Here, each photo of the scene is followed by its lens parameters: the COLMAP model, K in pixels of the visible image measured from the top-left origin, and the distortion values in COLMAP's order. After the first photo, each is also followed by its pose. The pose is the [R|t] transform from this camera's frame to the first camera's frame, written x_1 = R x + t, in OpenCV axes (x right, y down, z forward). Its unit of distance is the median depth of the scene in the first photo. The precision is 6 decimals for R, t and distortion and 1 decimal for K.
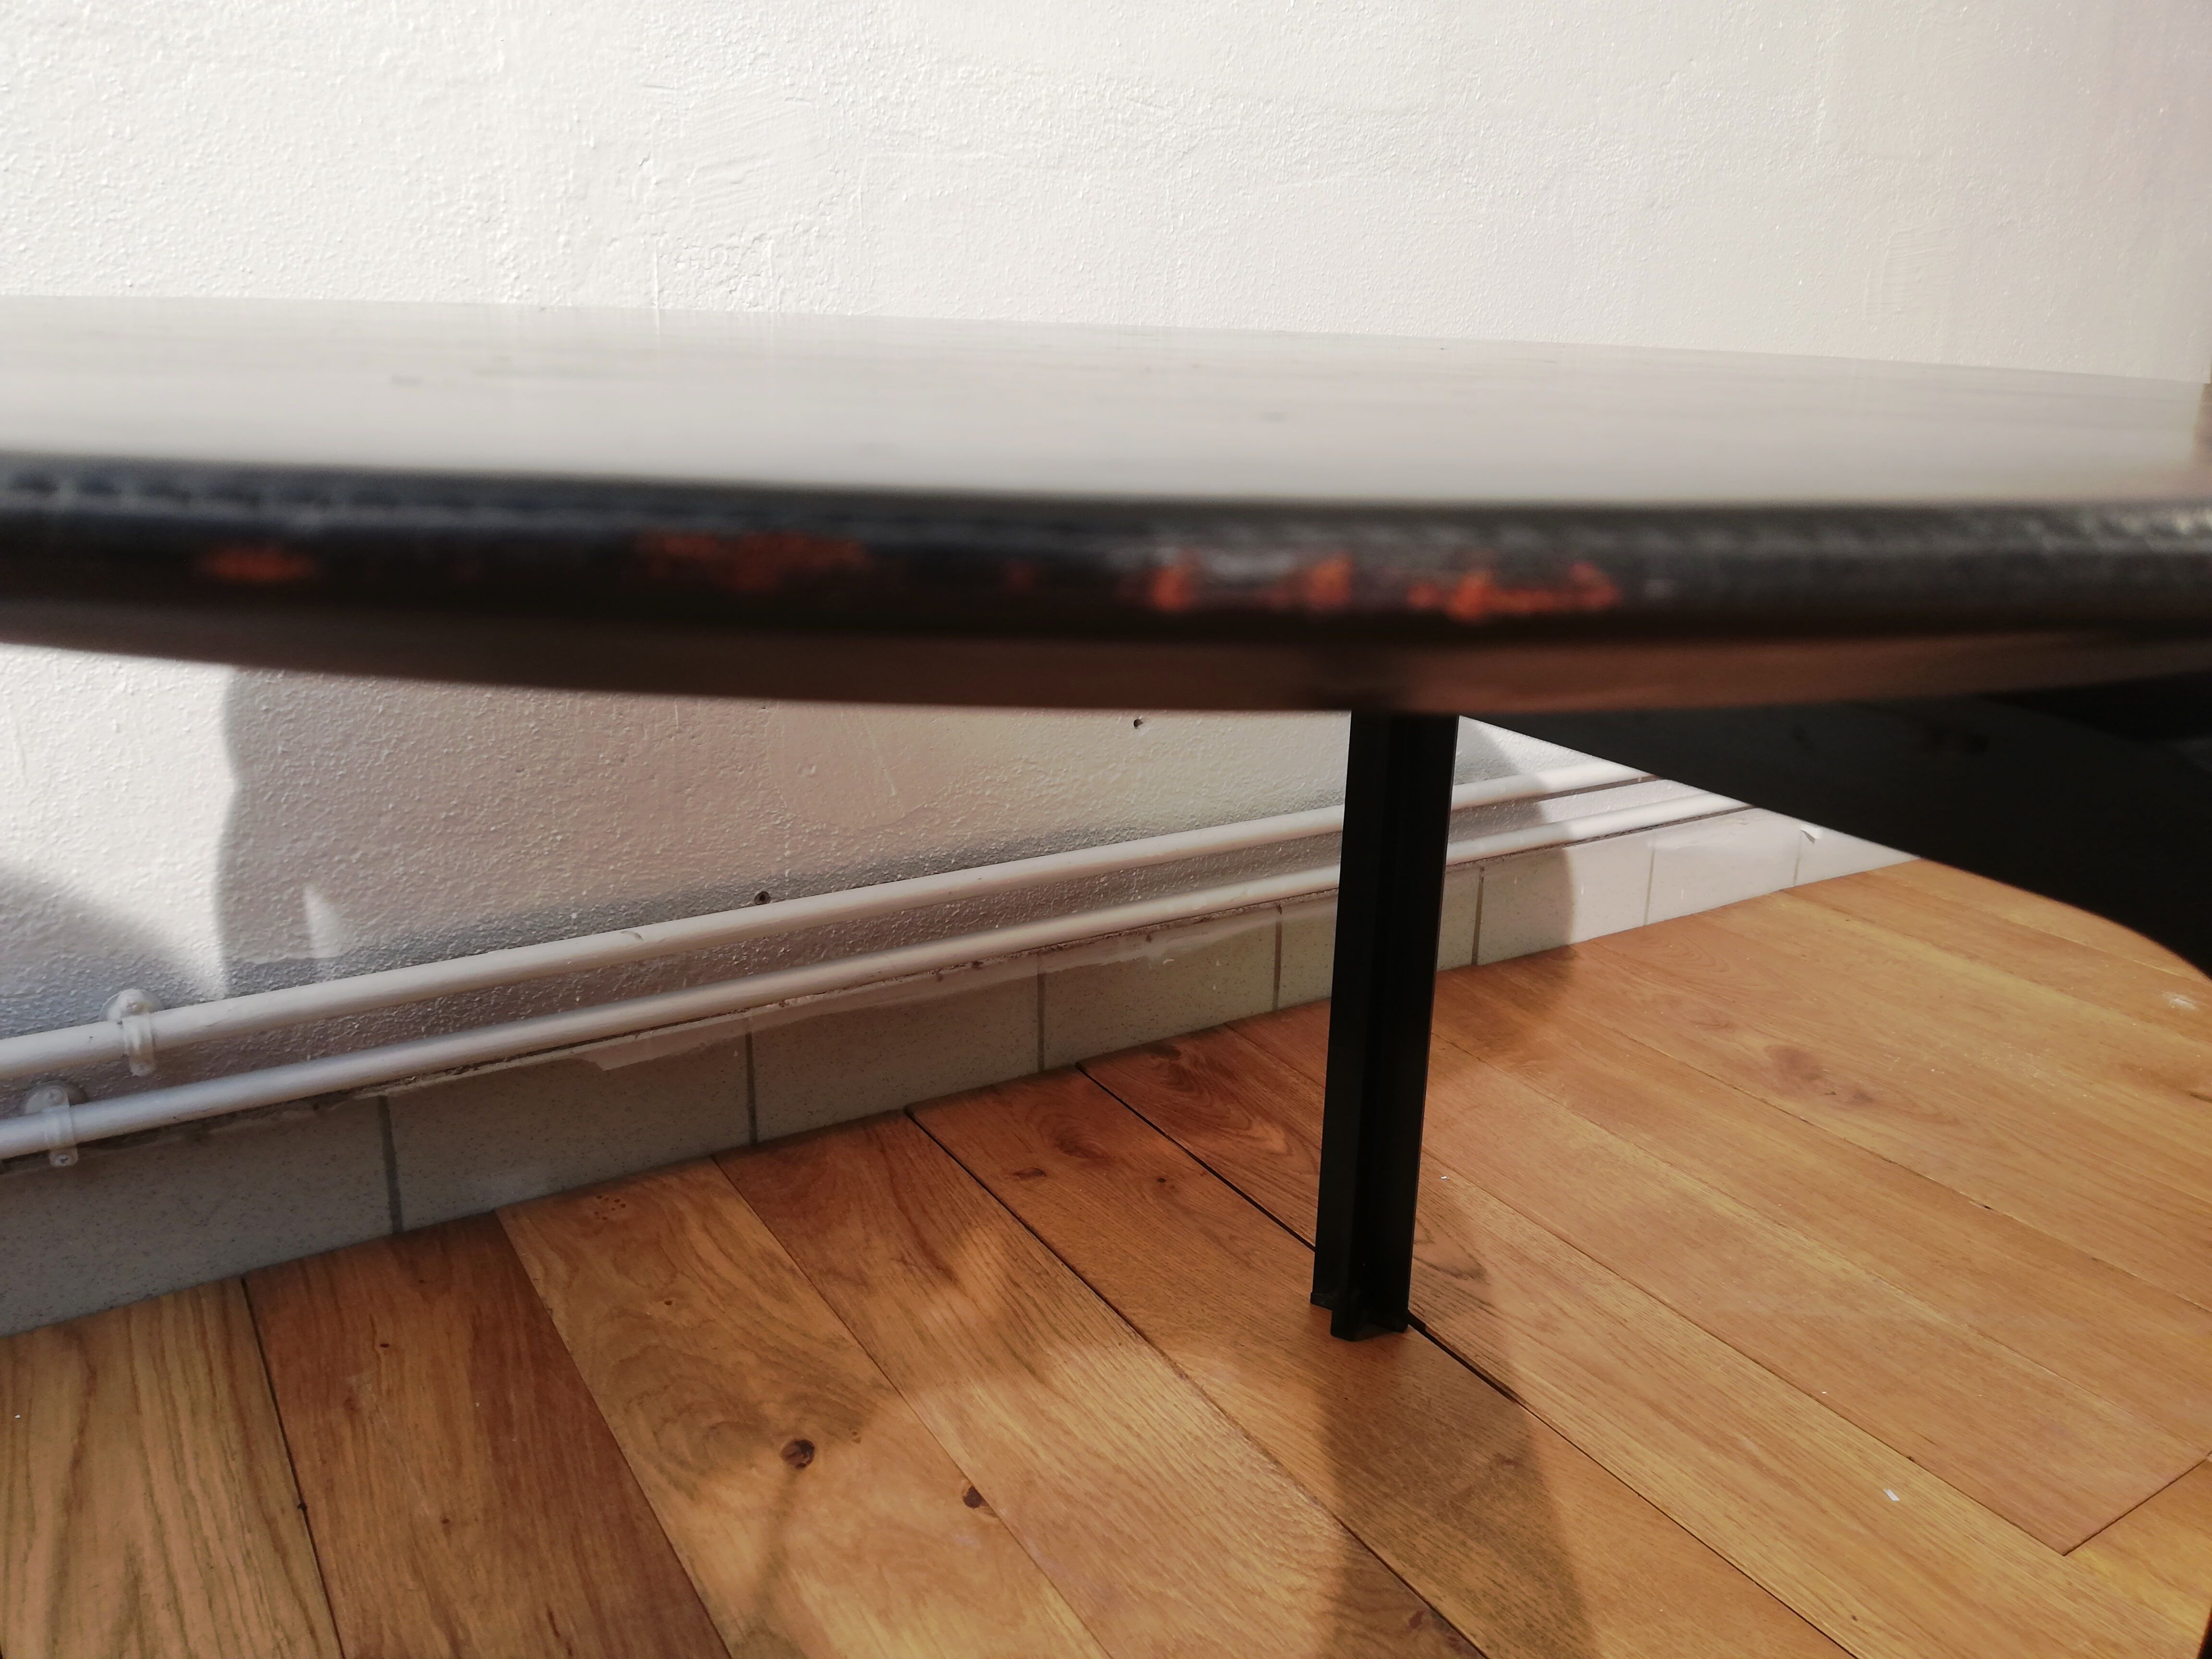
lens RADIAL K [[1682.1, 0, 1106.0], [0, 1682.1, 829.5], [0, 0, 1]] dist [0.052409, -0.077714]
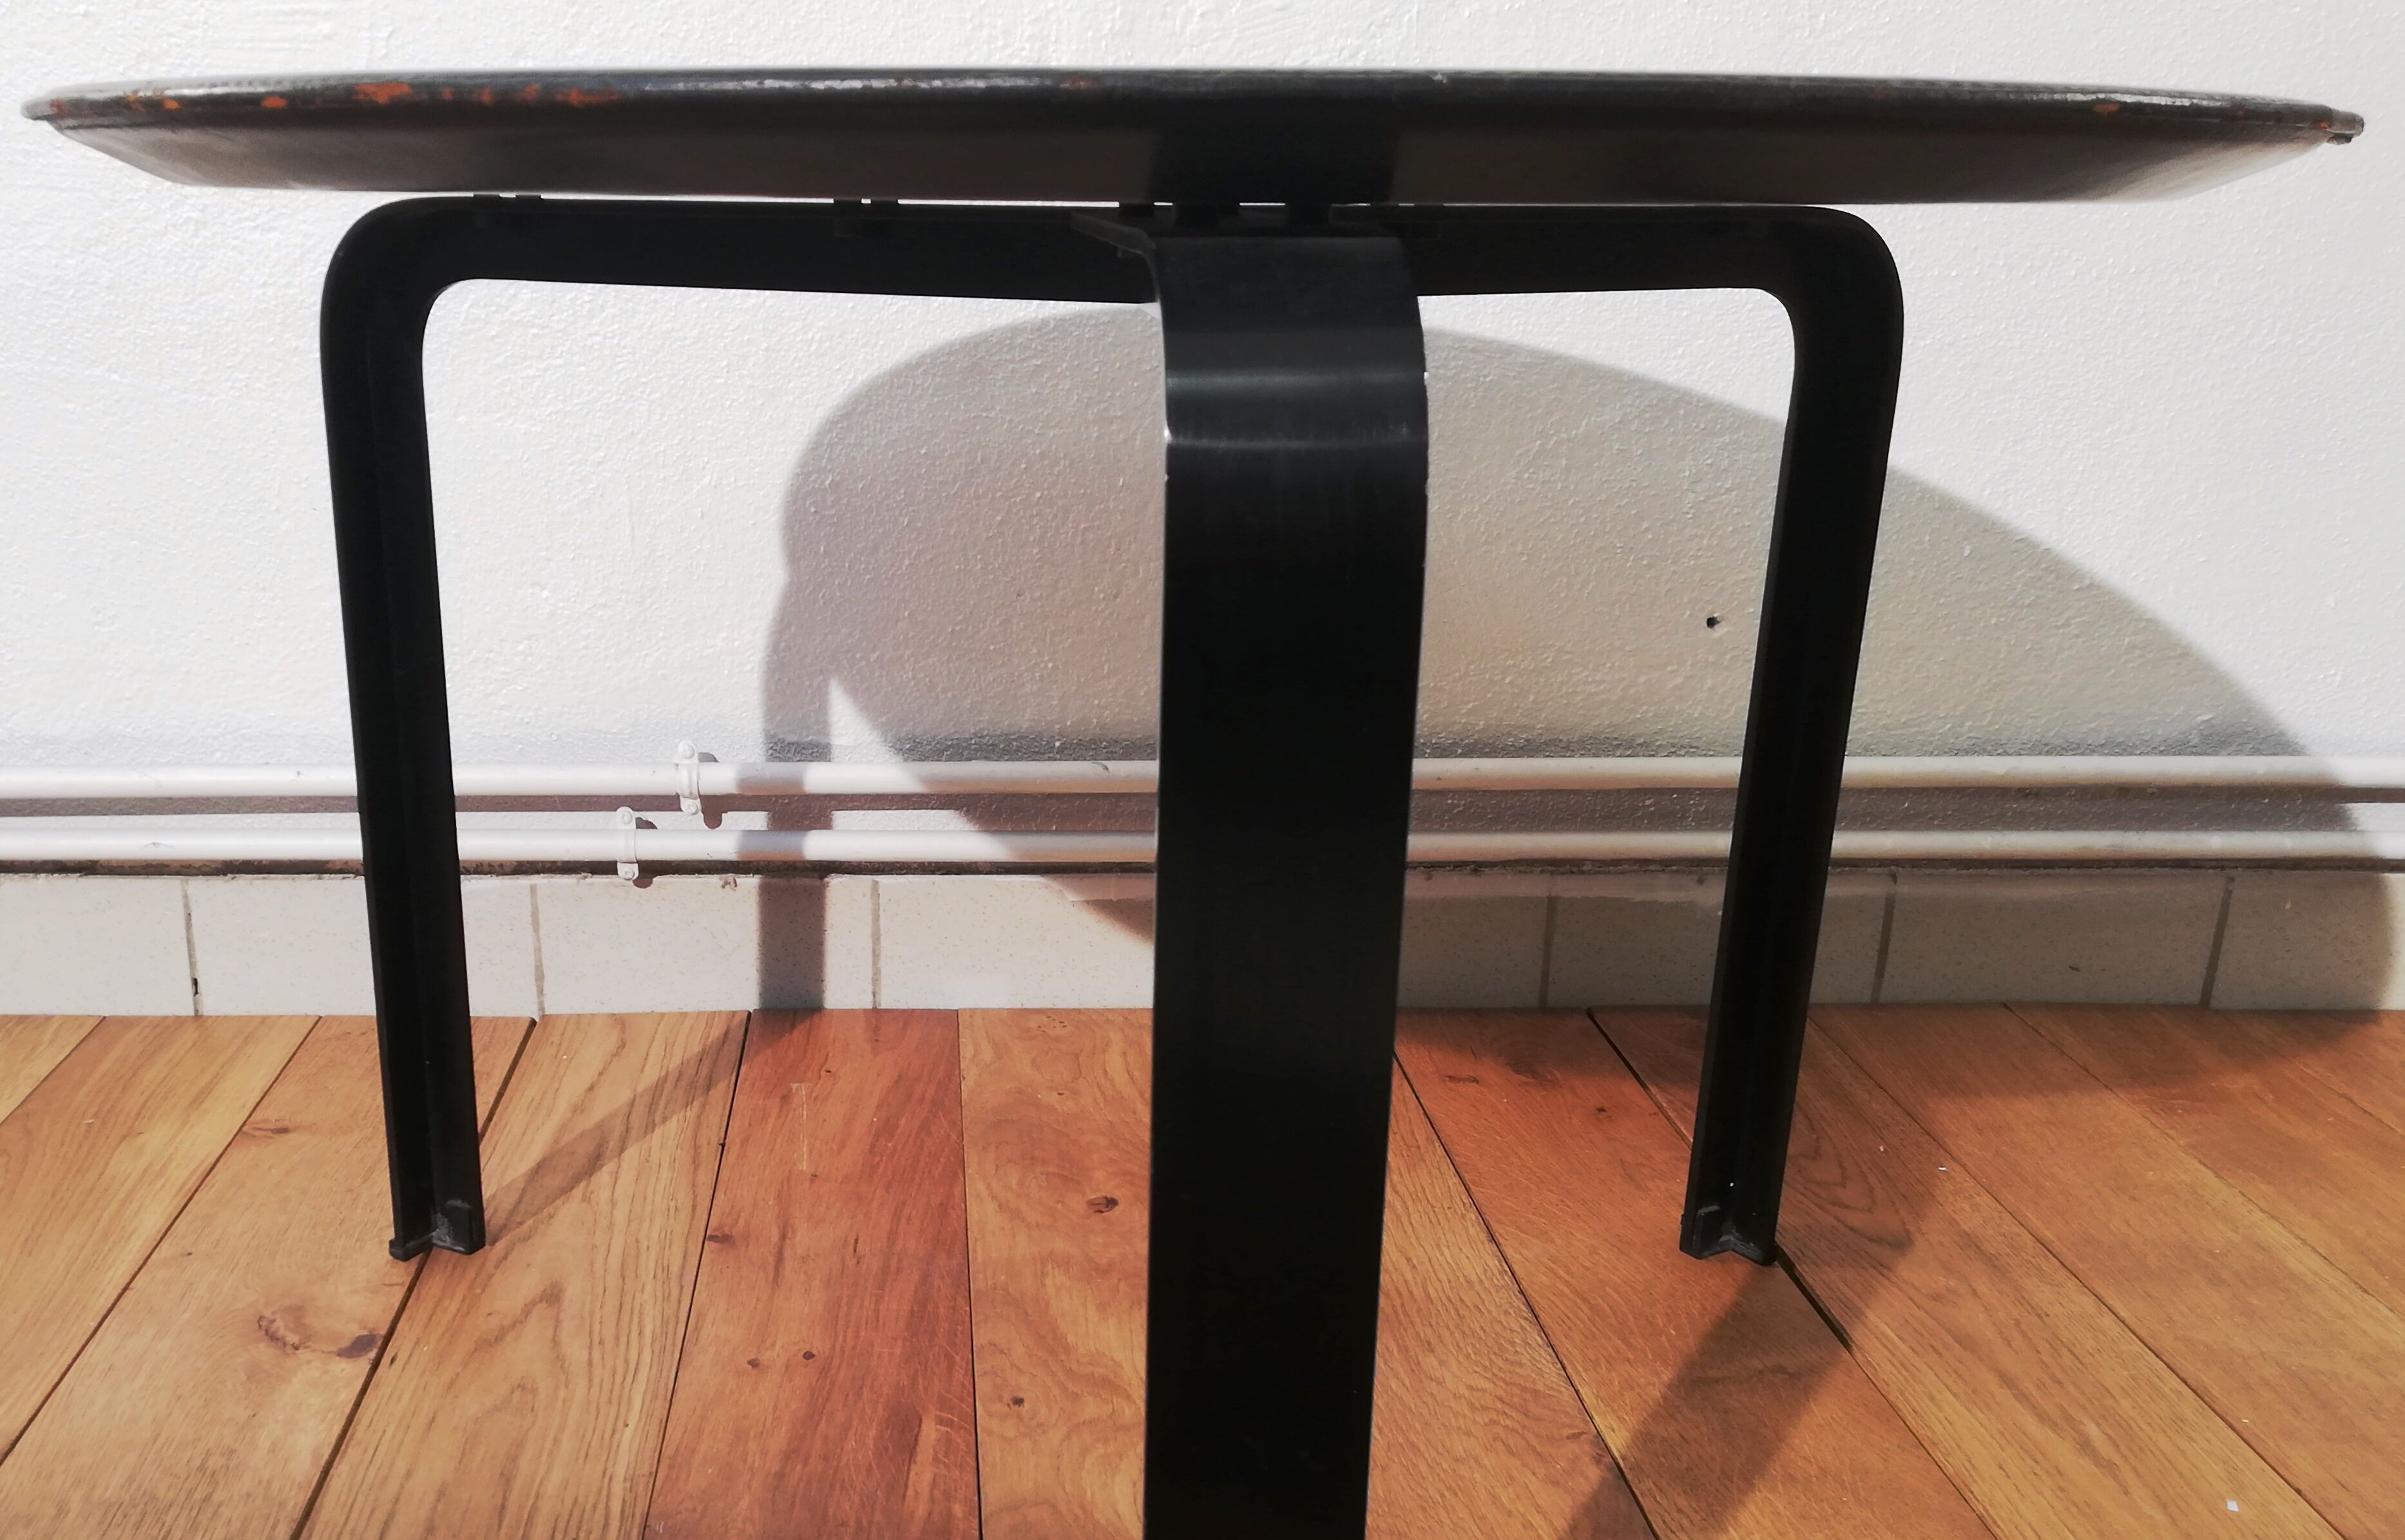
lens RADIAL K [[2271.1, 0, 968.1], [0, 2271.1, 1087.2], [0, 0, 1]] dist [0.085004, -0.152876]
pose [[0.851871, 0.167564, -0.496223, 0.403876], [-0.136893, 0.985740, 0.097859, 0.139338], [0.505545, -0.015434, 0.862662, -0.276880]]
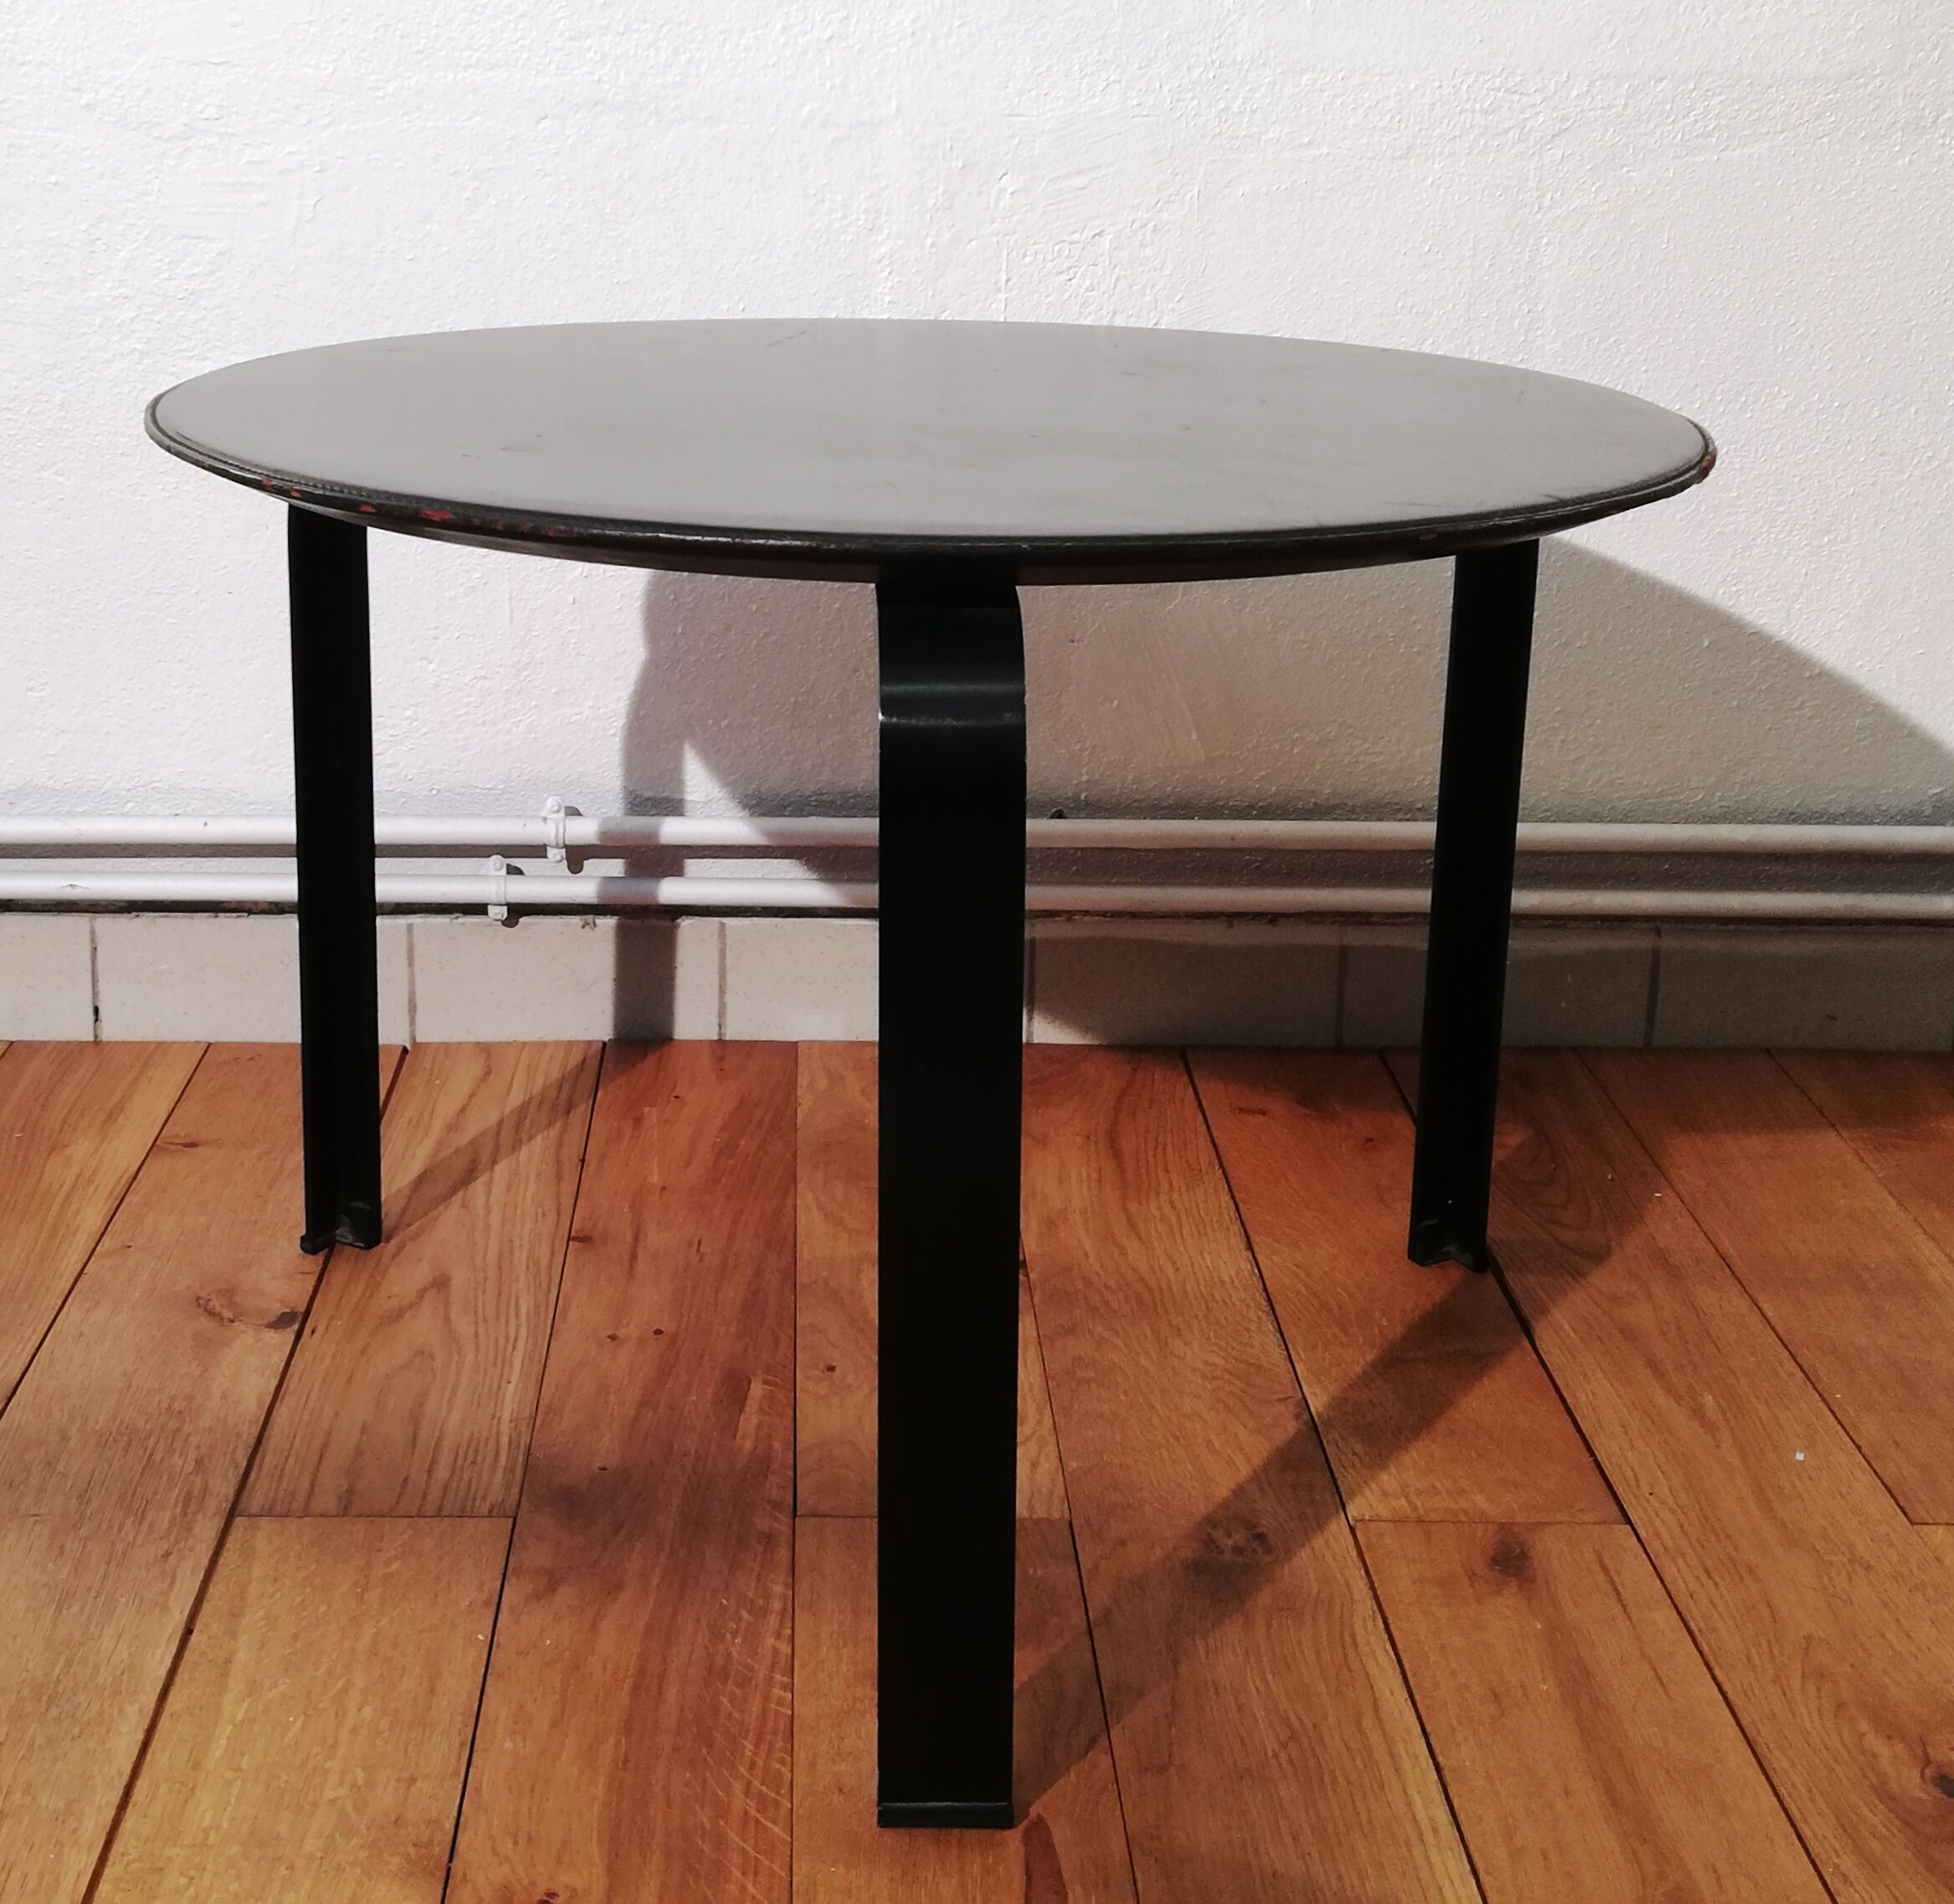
lens RADIAL K [[2976.9, 0, 842.4], [0, 2976.9, 887.0], [0, 0, 1]] dist [0.127020, -0.320385]
pose [[0.848417, 0.135014, -0.511820, 0.762628], [-0.147787, 0.988892, 0.015882, 0.086295], [0.508279, 0.062166, 0.858946, -0.828173]]
